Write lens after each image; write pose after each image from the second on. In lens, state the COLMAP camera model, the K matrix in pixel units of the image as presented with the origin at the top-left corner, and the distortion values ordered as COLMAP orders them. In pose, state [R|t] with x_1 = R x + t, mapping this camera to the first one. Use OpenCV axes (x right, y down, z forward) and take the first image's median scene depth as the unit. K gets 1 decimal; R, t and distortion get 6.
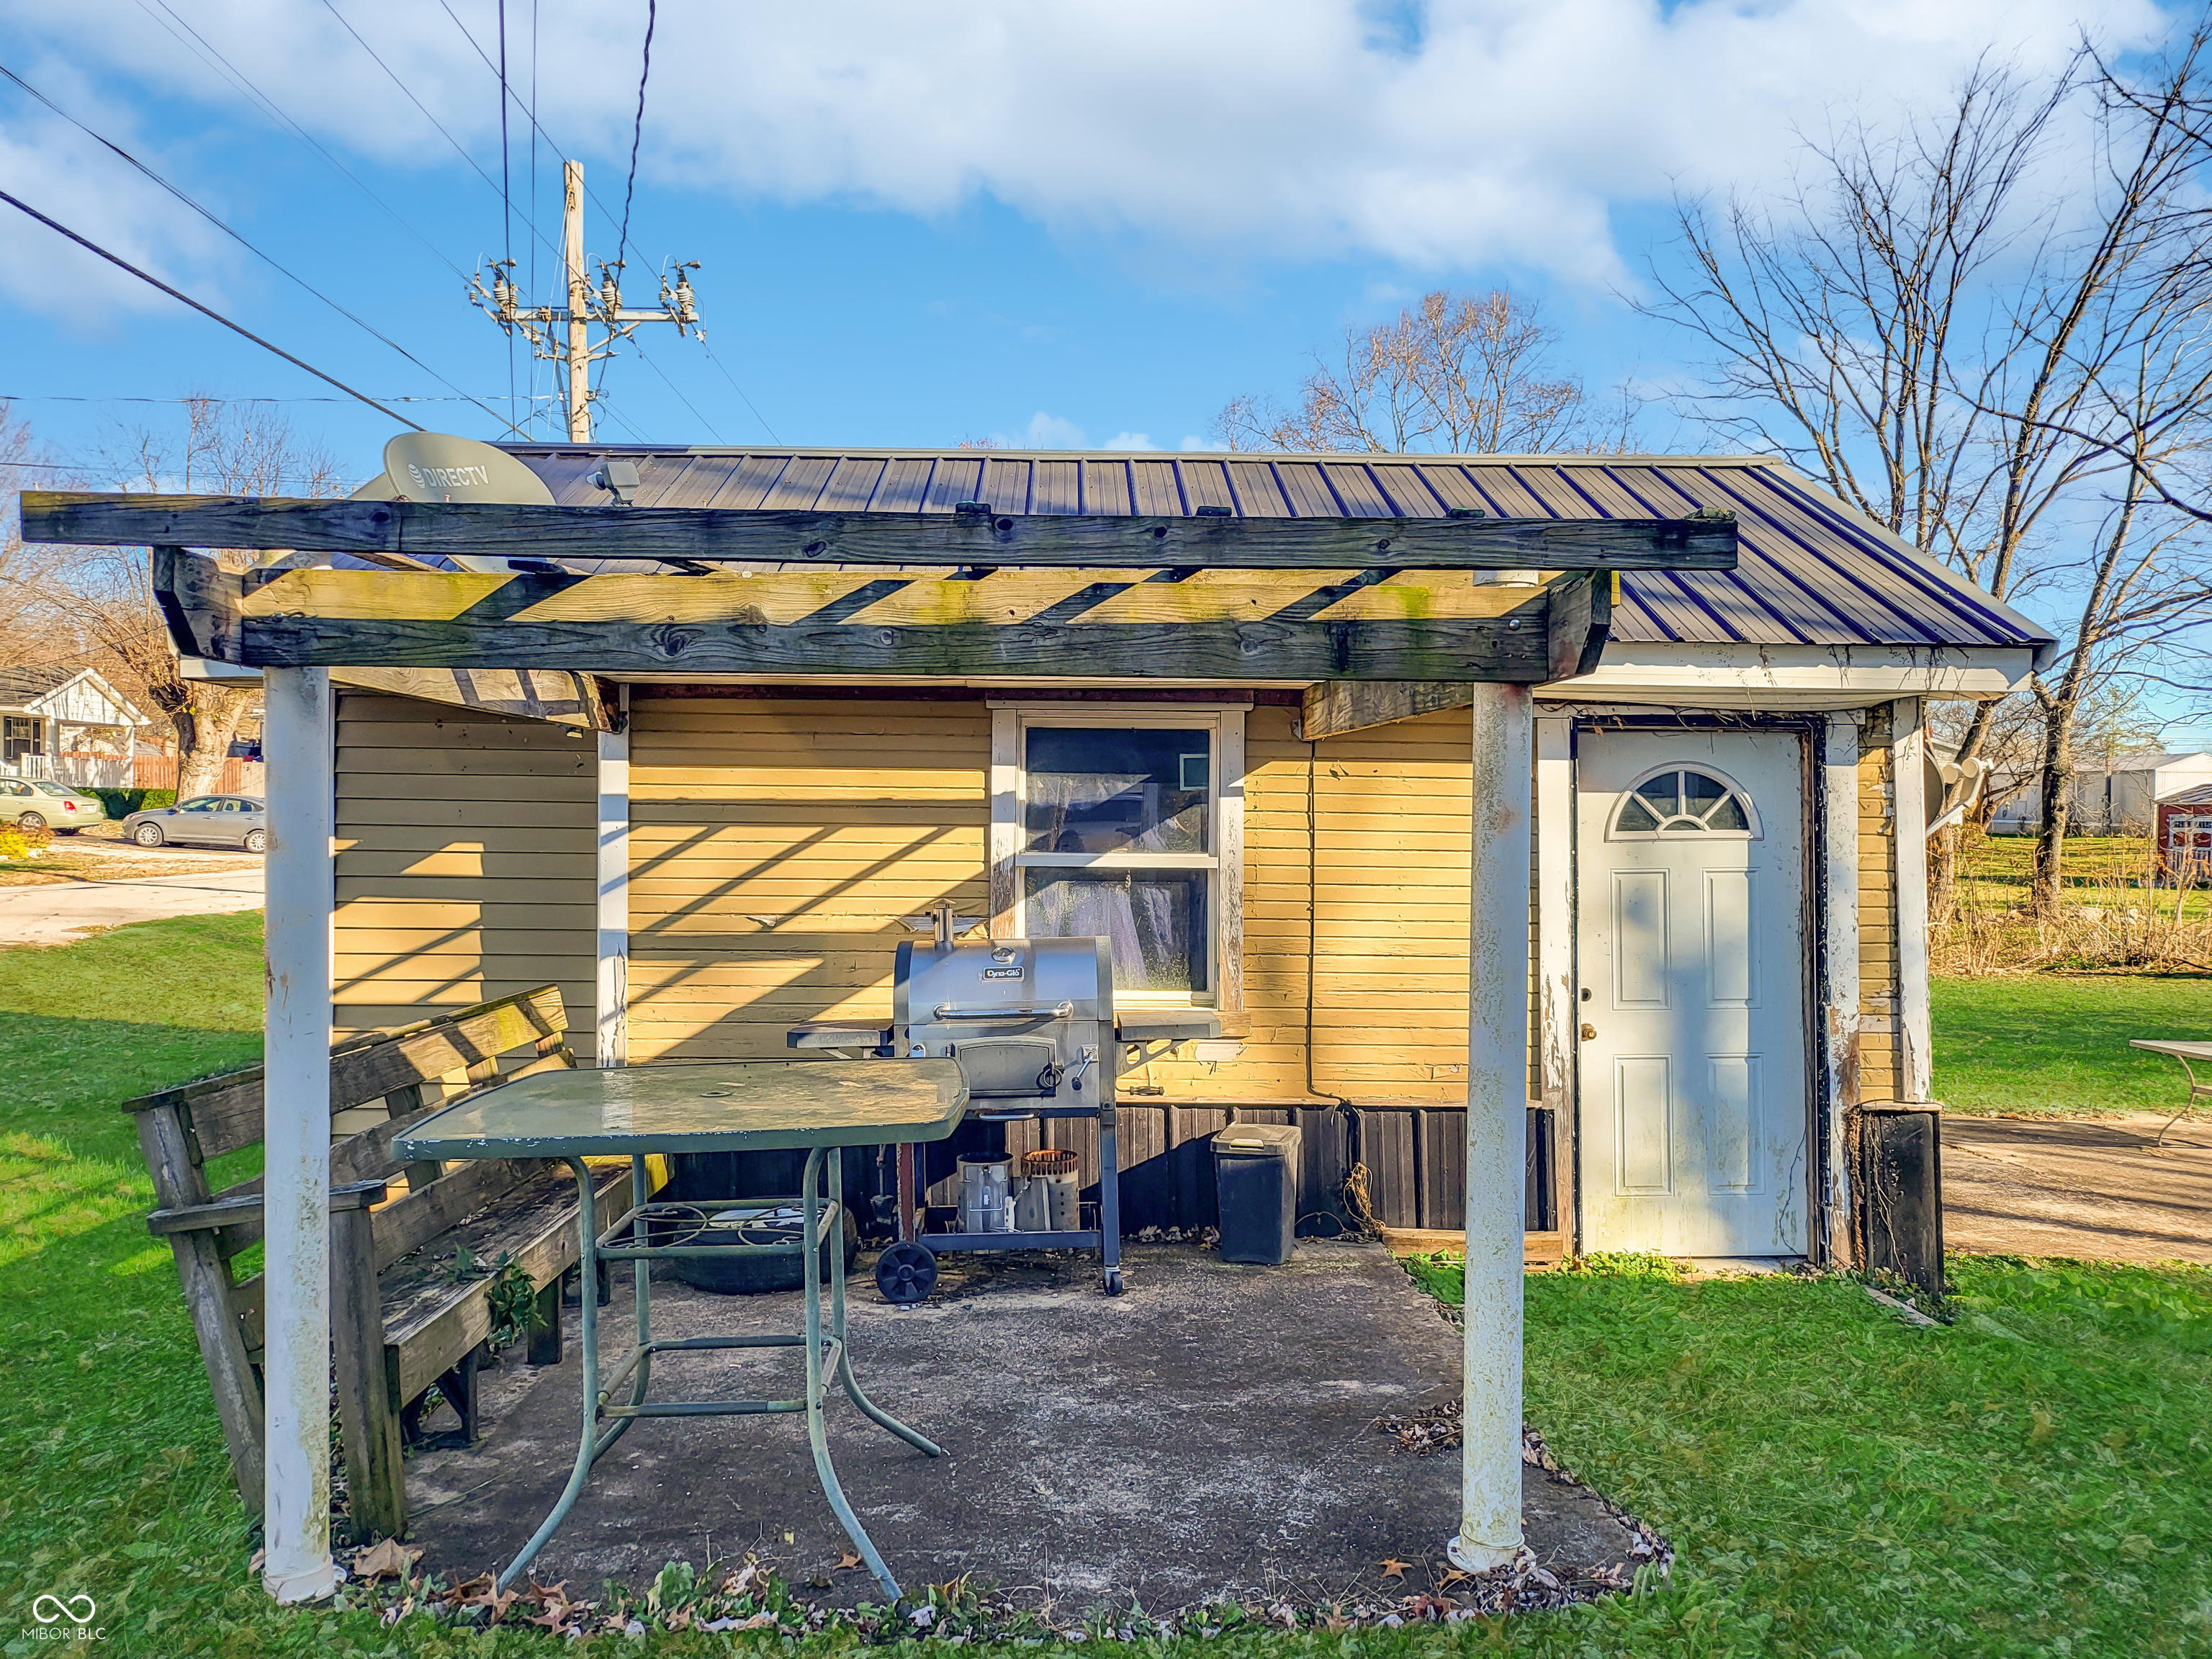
lens RADIAL K [[1576.7, 0, 1115.9], [0, 1576.7, 827.3], [0, 0, 1]] dist [0.024768, 0.000640]
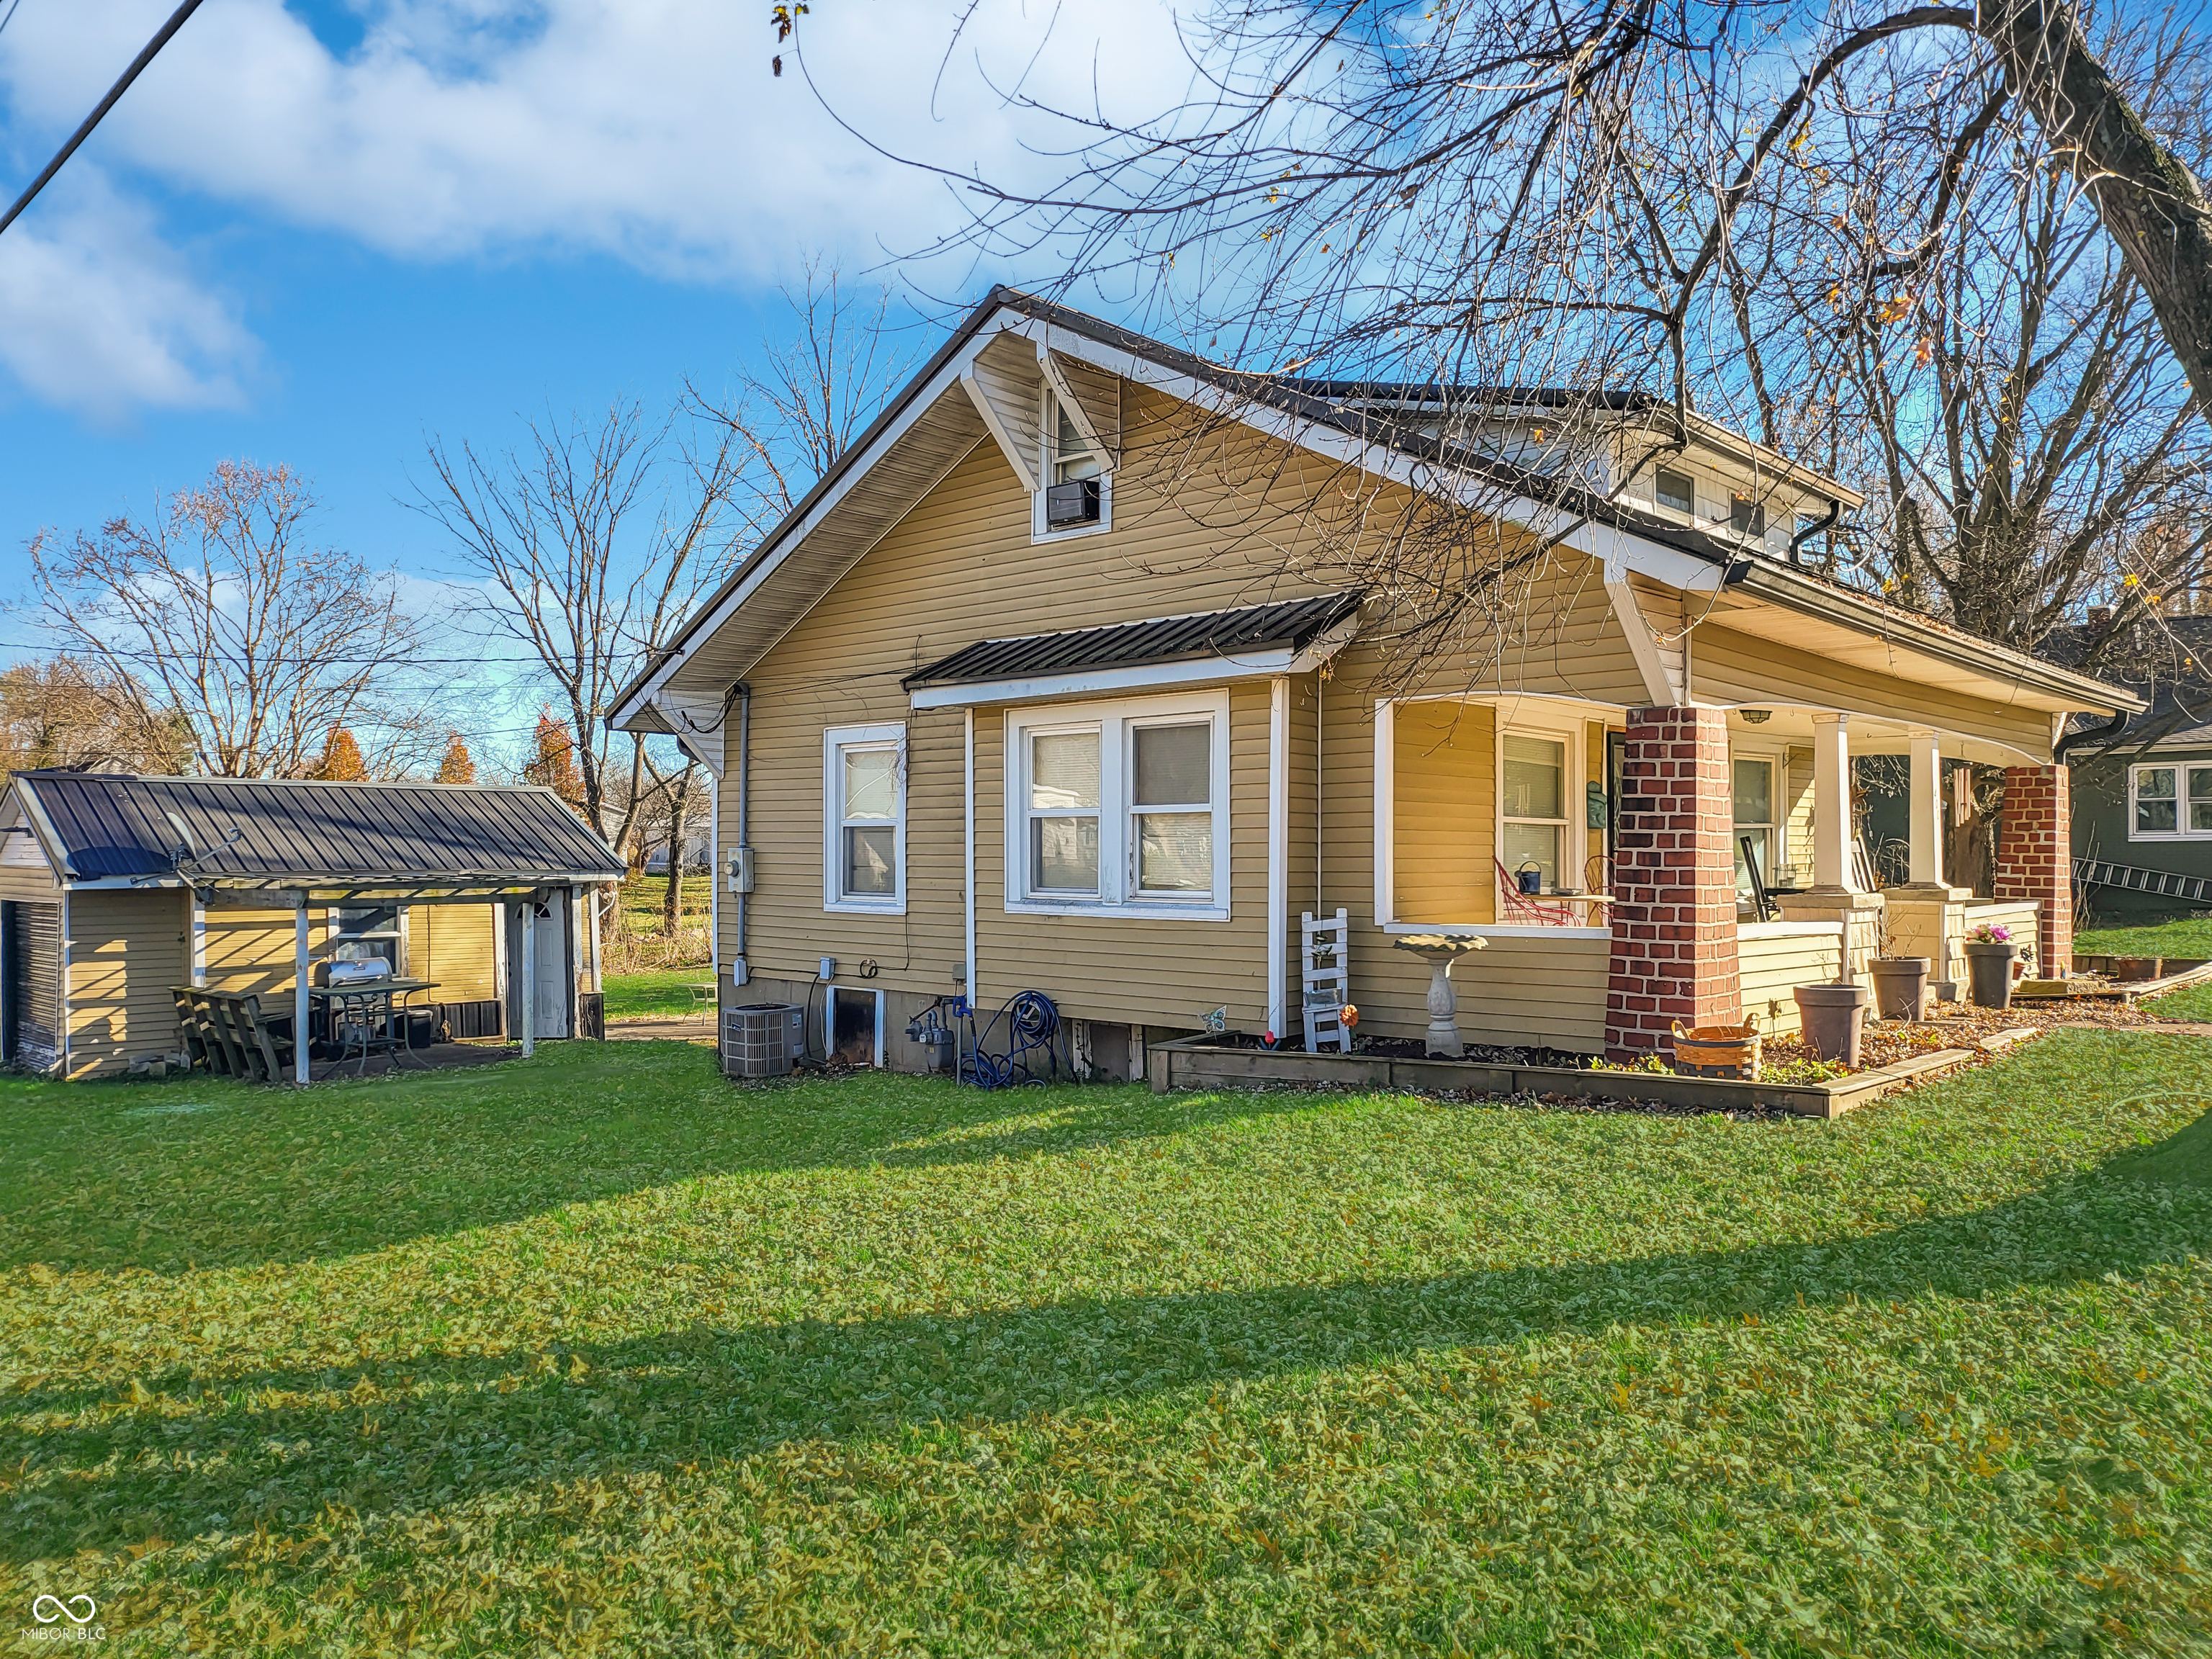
lens RADIAL K [[1576.7, 0, 1114.1], [0, 1576.7, 838.8], [0, 0, 1]] dist [0.024768, 0.000640]
pose [[0.707180, -0.005886, 0.707009, -0.994459], [0.014855, 0.999868, -0.006534, -0.109029], [-0.706878, 0.015123, 0.707174, -1.964719]]
